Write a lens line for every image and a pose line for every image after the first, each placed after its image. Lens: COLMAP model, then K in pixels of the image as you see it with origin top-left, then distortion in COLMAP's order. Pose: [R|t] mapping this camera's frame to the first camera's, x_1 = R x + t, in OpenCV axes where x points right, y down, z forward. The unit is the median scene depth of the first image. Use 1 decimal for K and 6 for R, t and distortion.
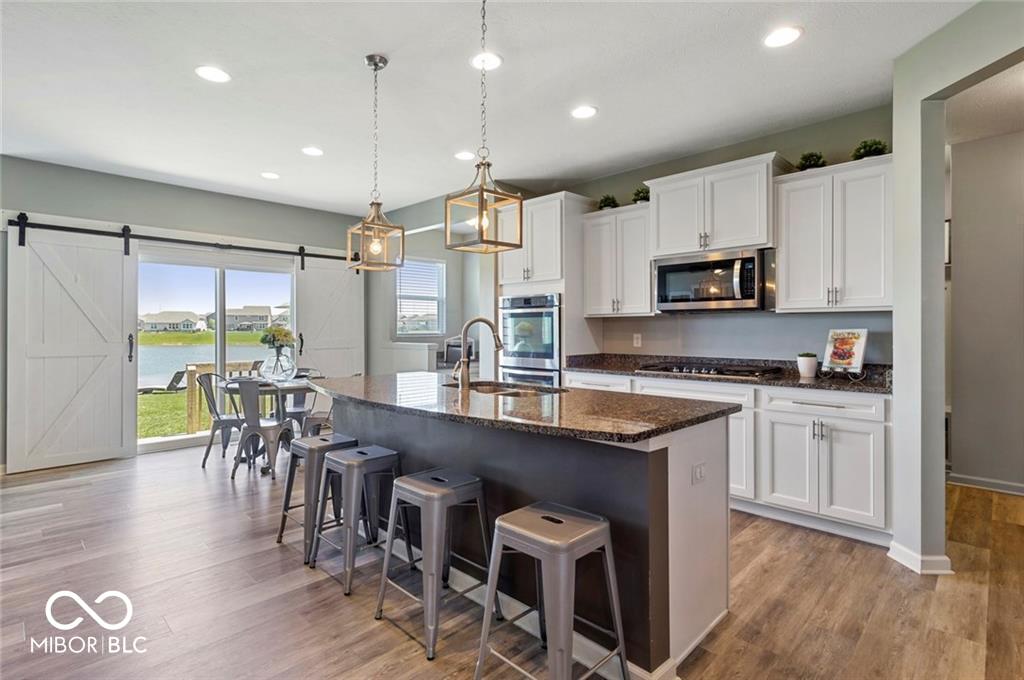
lens RADIAL K [[485.6, 0, 512.3], [0, 485.6, 336.0], [0, 0, 1]] dist [0.001012, -0.001672]
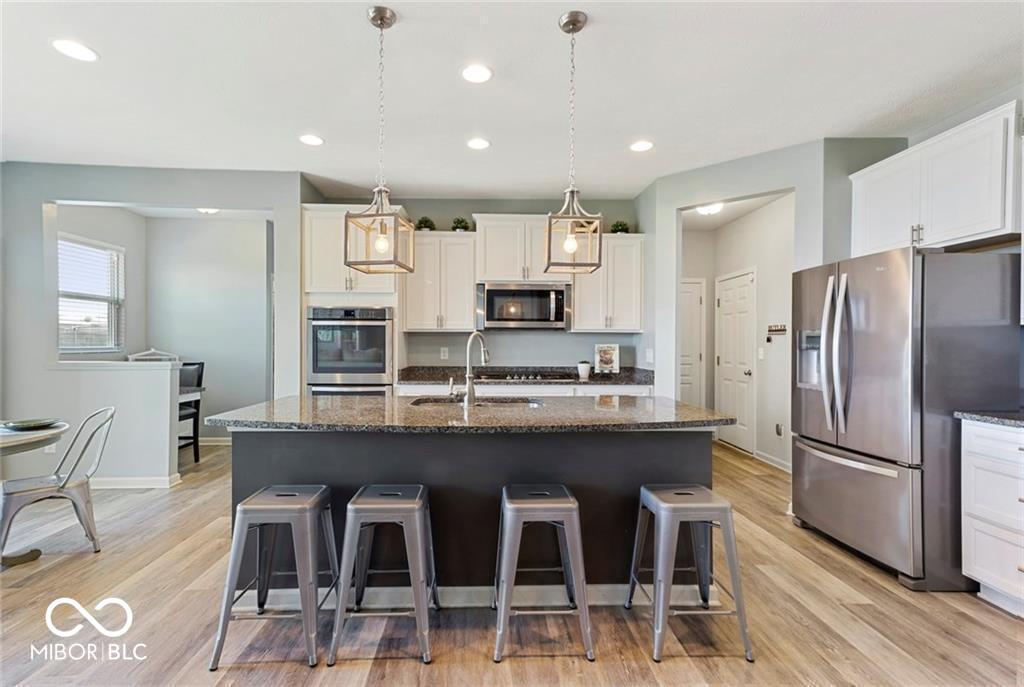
lens RADIAL K [[485.6, 0, 443.2], [0, 485.6, 345.0], [0, 0, 1]] dist [0.001012, -0.001672]
pose [[0.700758, 0.000589, 0.713398, -0.684033], [0.004559, 0.999976, -0.005305, -0.005548], [-0.713384, 0.006970, 0.700739, 0.294200]]
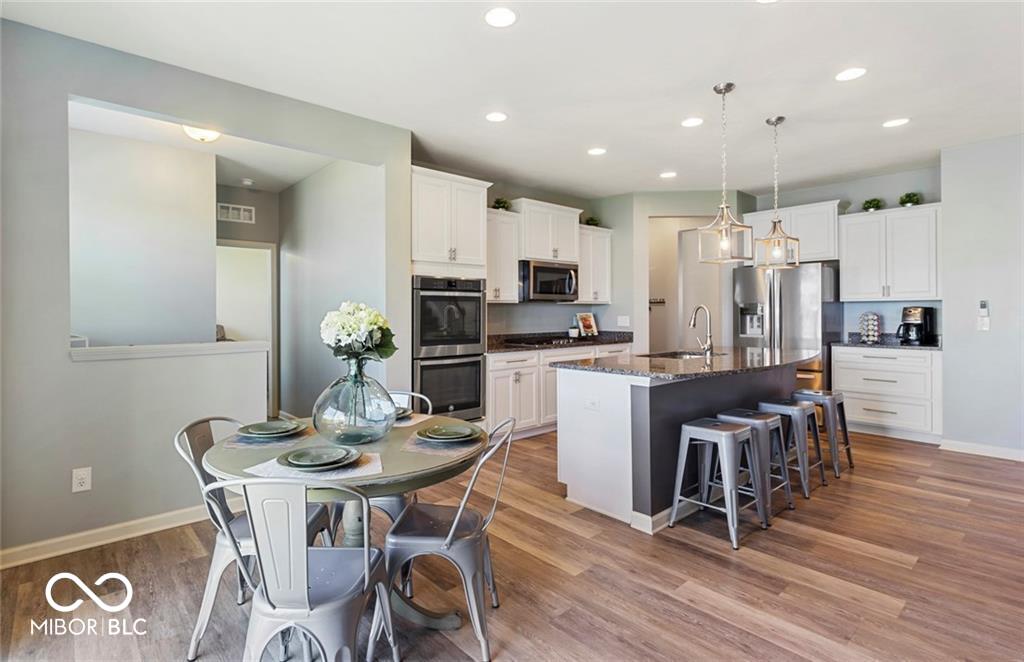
lens RADIAL K [[508.4, 0, 472.6], [0, 508.4, 310.9], [0, 0, 1]] dist [0.013689, 0.000204]
pose [[0.098625, 0.004560, 0.995114, -1.240655], [0.020273, 0.999773, -0.006591, -0.016920], [-0.994918, 0.020824, 0.098510, 1.167636]]
